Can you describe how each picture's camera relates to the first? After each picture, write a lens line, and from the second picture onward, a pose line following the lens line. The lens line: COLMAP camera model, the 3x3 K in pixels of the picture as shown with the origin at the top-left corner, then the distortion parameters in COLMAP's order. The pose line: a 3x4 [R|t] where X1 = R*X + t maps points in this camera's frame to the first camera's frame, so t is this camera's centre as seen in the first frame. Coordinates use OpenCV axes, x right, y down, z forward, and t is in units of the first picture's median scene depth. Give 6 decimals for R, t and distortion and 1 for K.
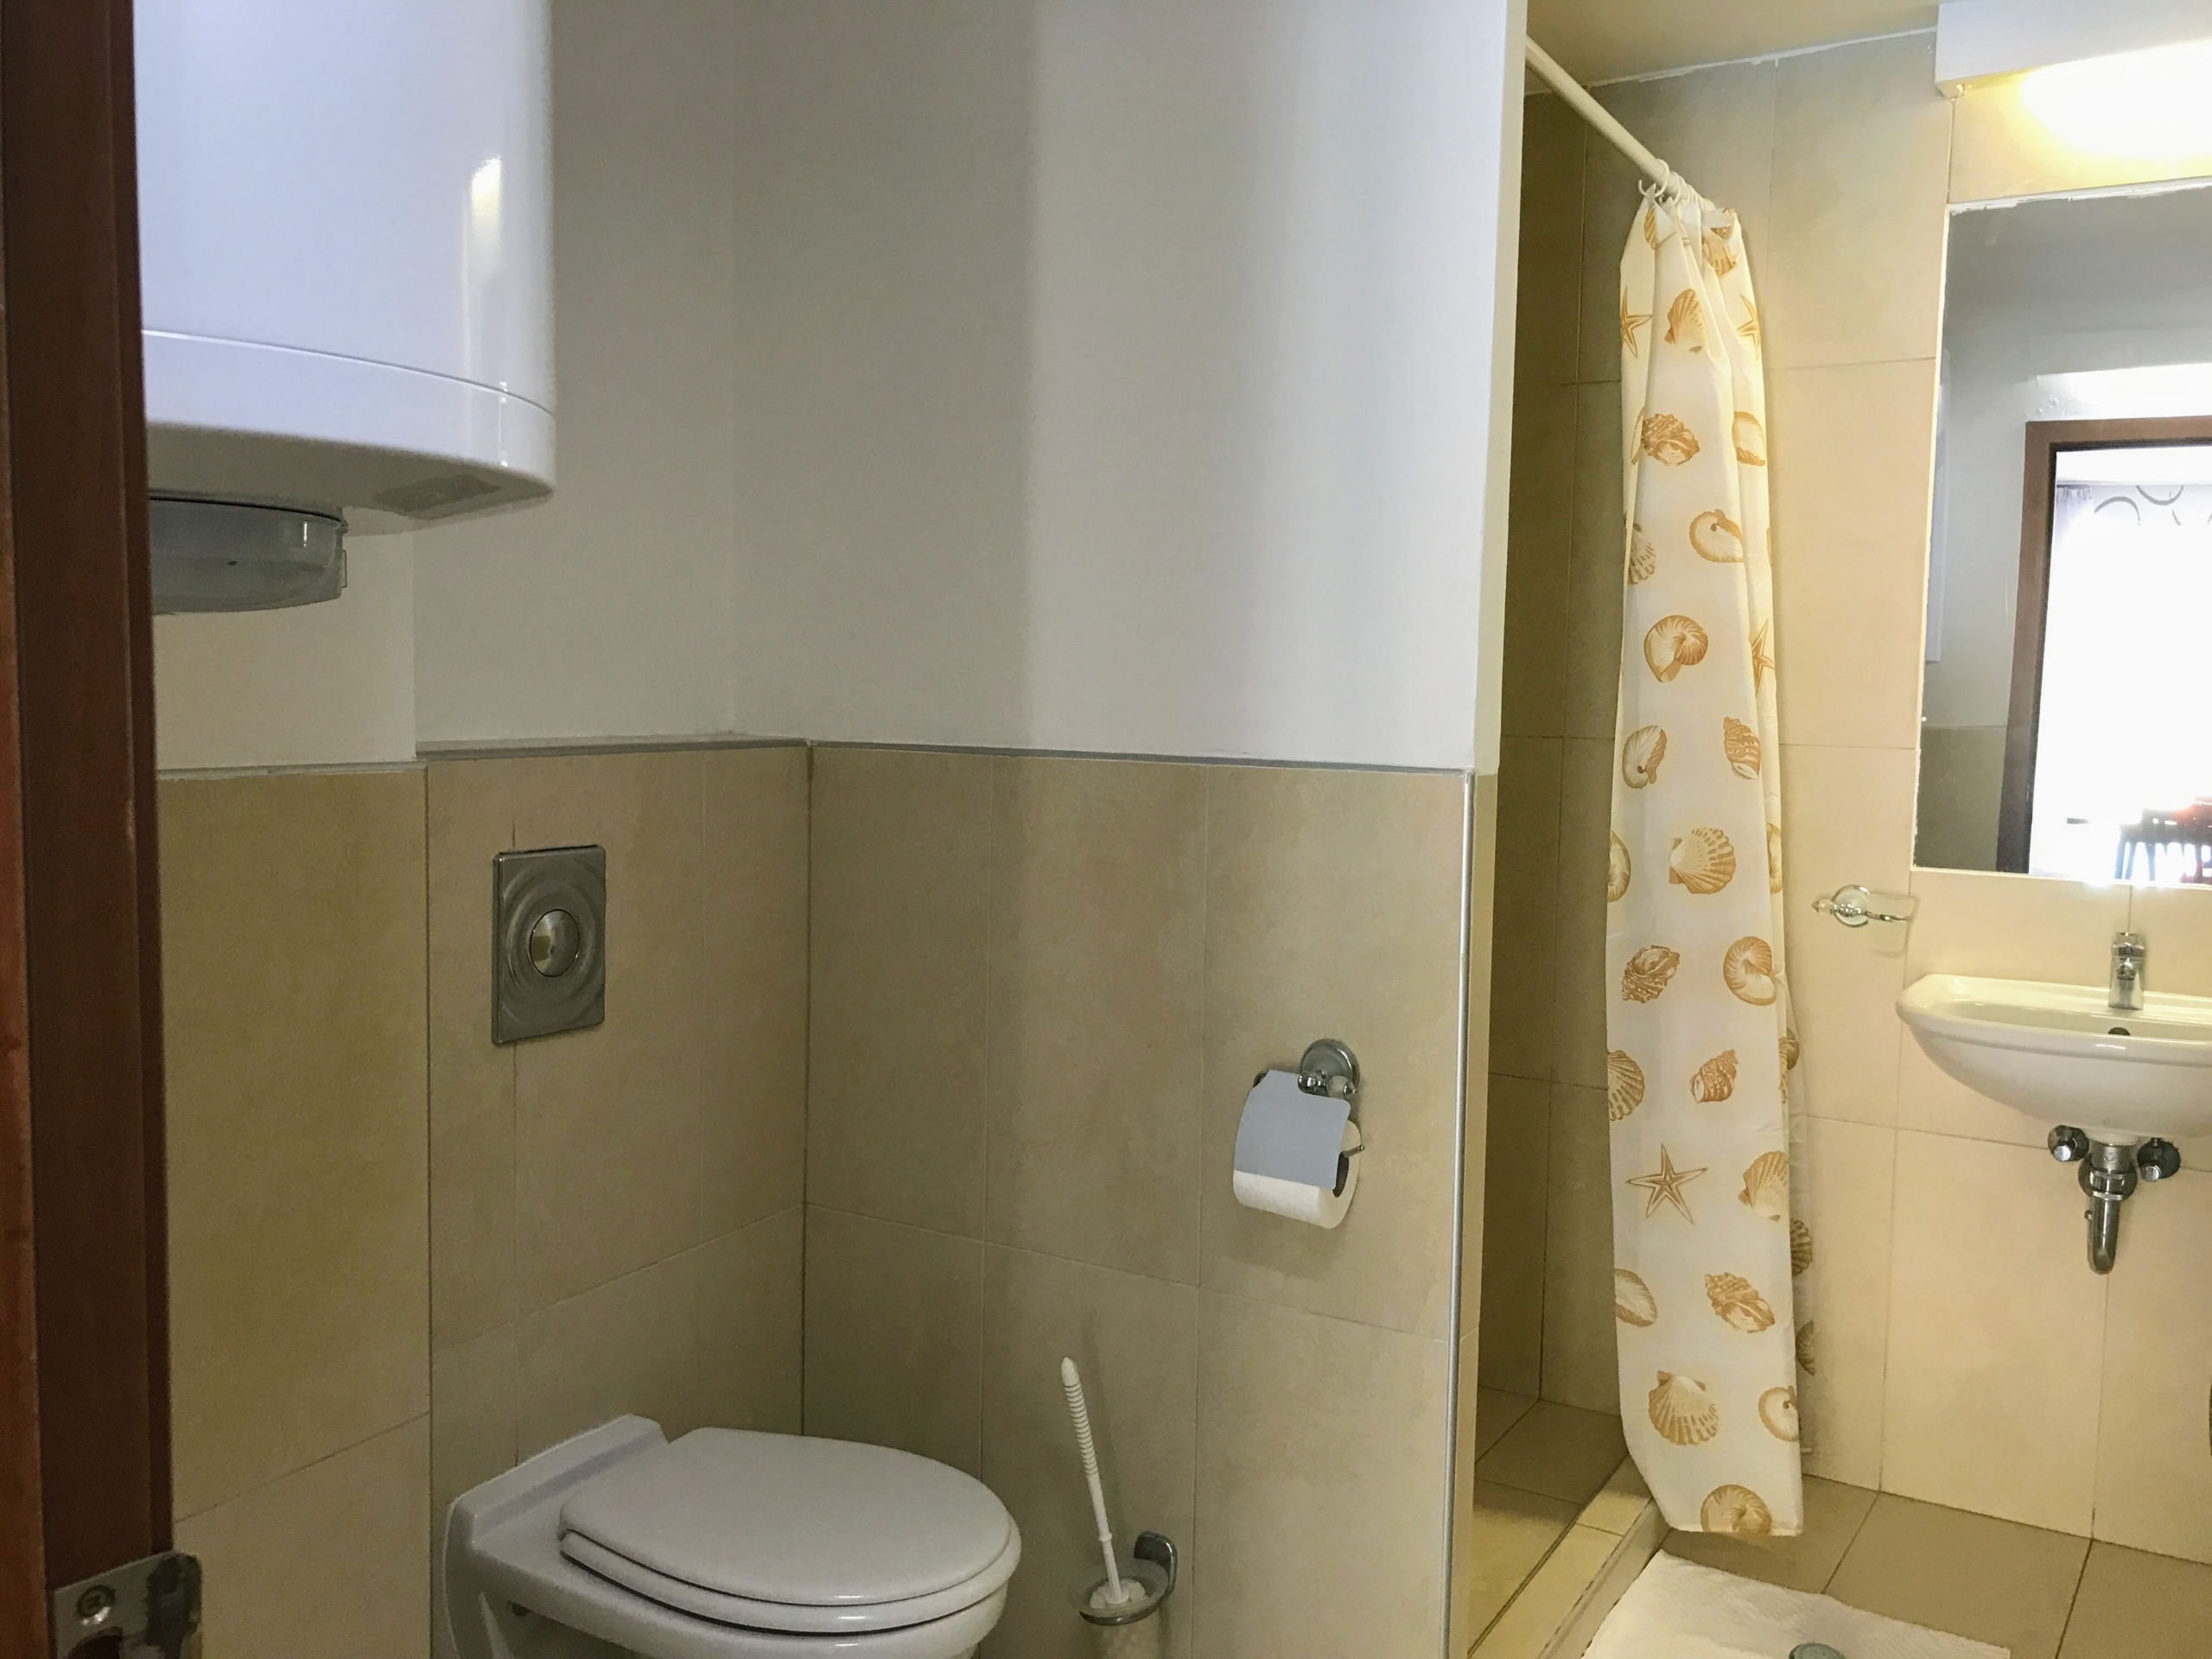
lens RADIAL K [[1834.2, 0, 1107.1], [0, 1834.2, 809.1], [0, 0, 1]] dist [0.020076, -0.000413]
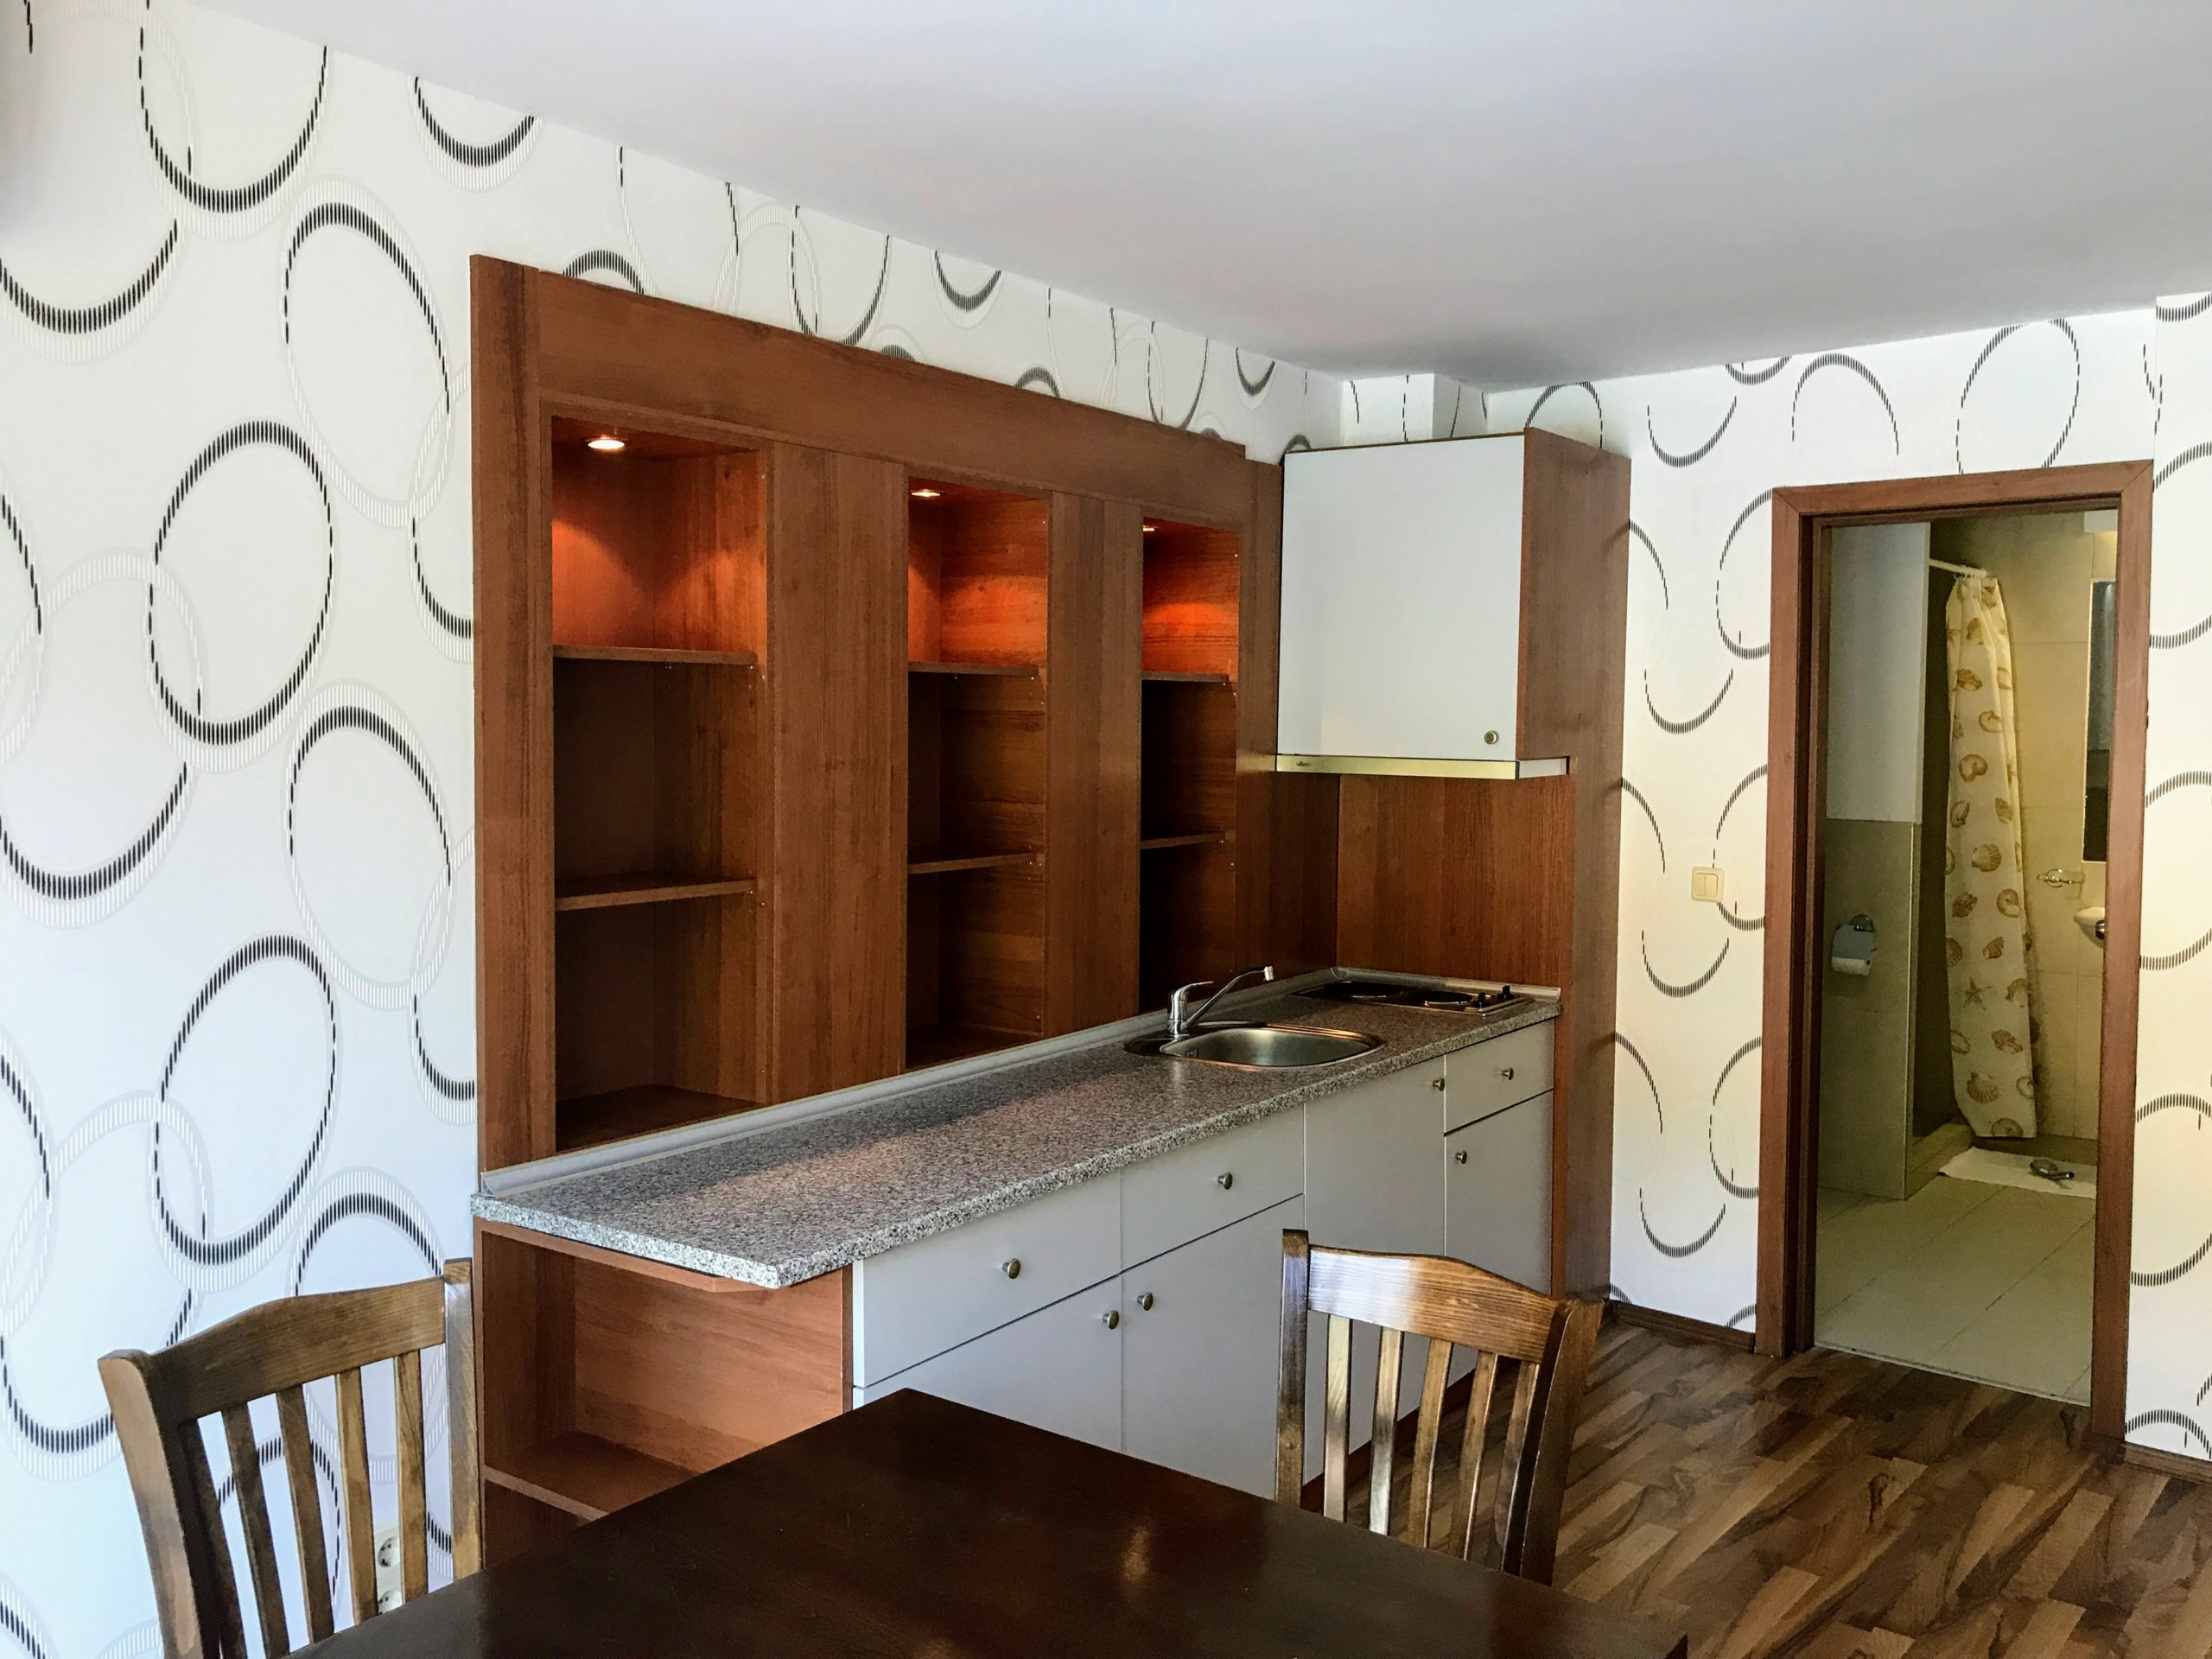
lens RADIAL K [[1834.2, 0, 1089.9], [0, 1834.2, 818.8], [0, 0, 1]] dist [0.020076, -0.000413]
pose [[0.992873, -0.011061, -0.118662, -0.547849], [0.009161, 0.999821, -0.016543, 0.006650], [0.118824, 0.015338, 0.992797, -1.513651]]
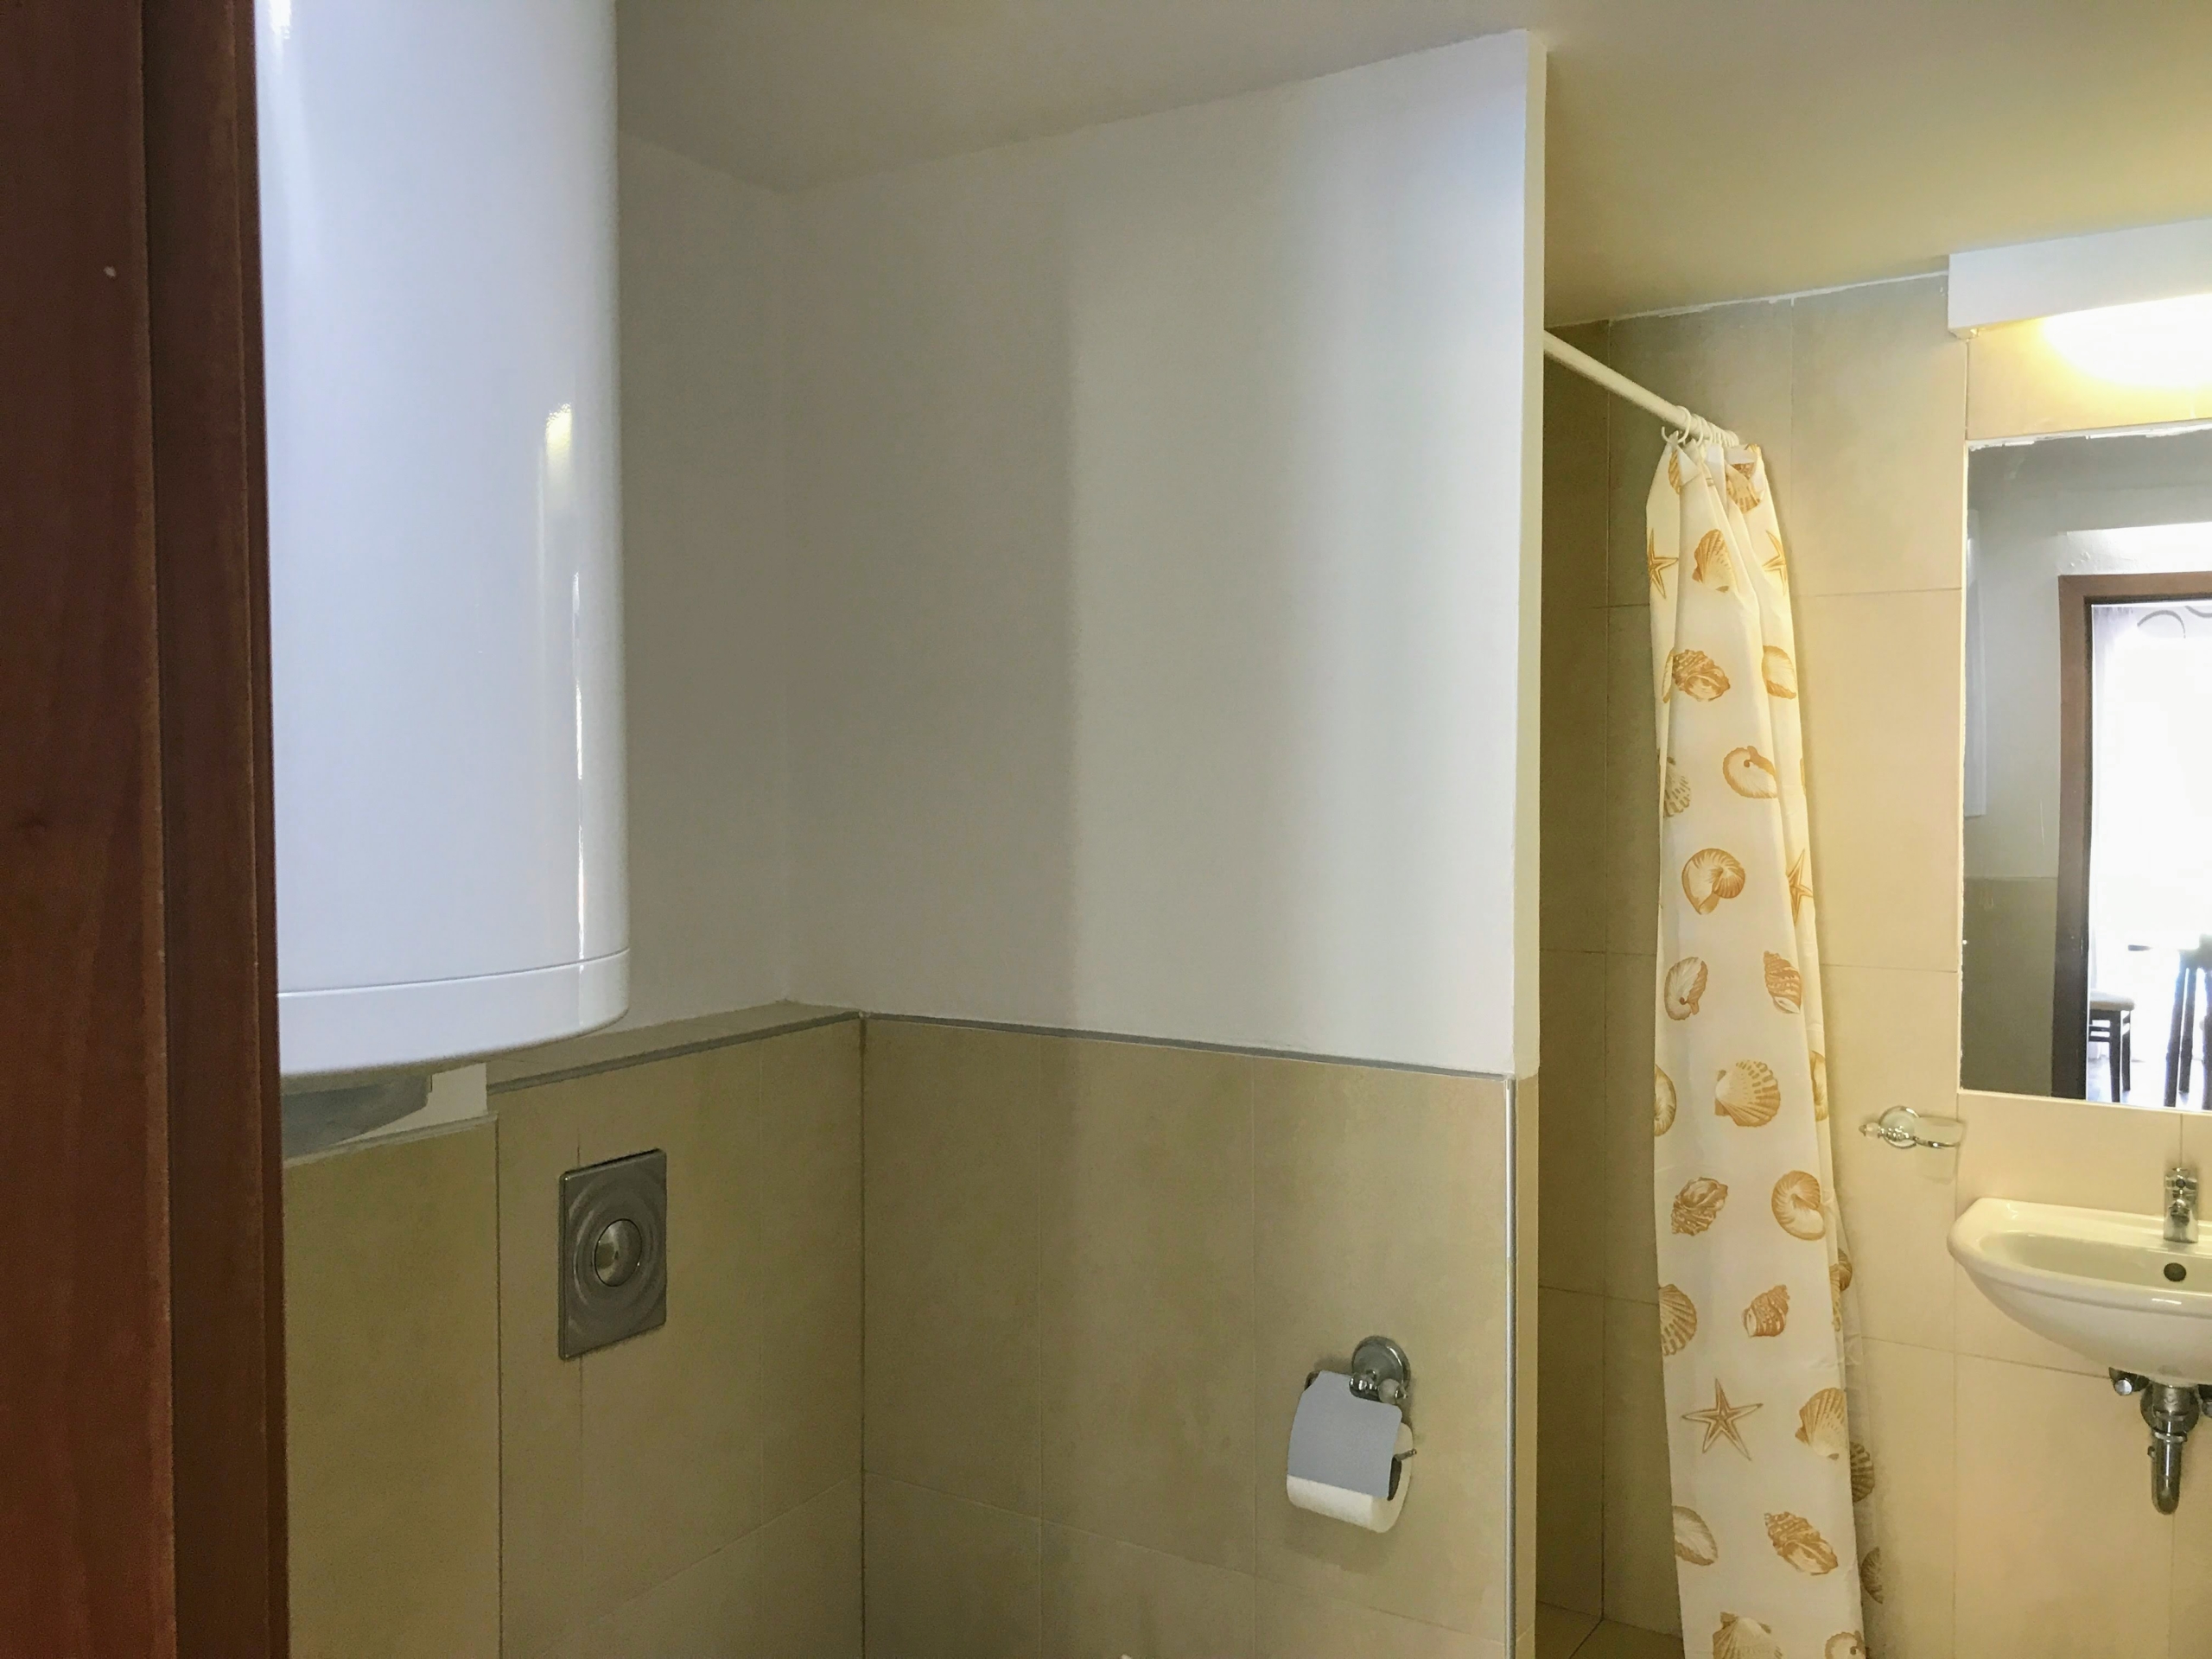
lens RADIAL K [[1834.2, 0, 1109.3], [0, 1834.2, 830.1], [0, 0, 1]] dist [0.020076, -0.000413]
pose [[0.999641, -0.016286, -0.021295, -0.001016], [0.015126, 0.998450, -0.053568, -0.066937], [0.022135, 0.053226, 0.998337, -0.019450]]
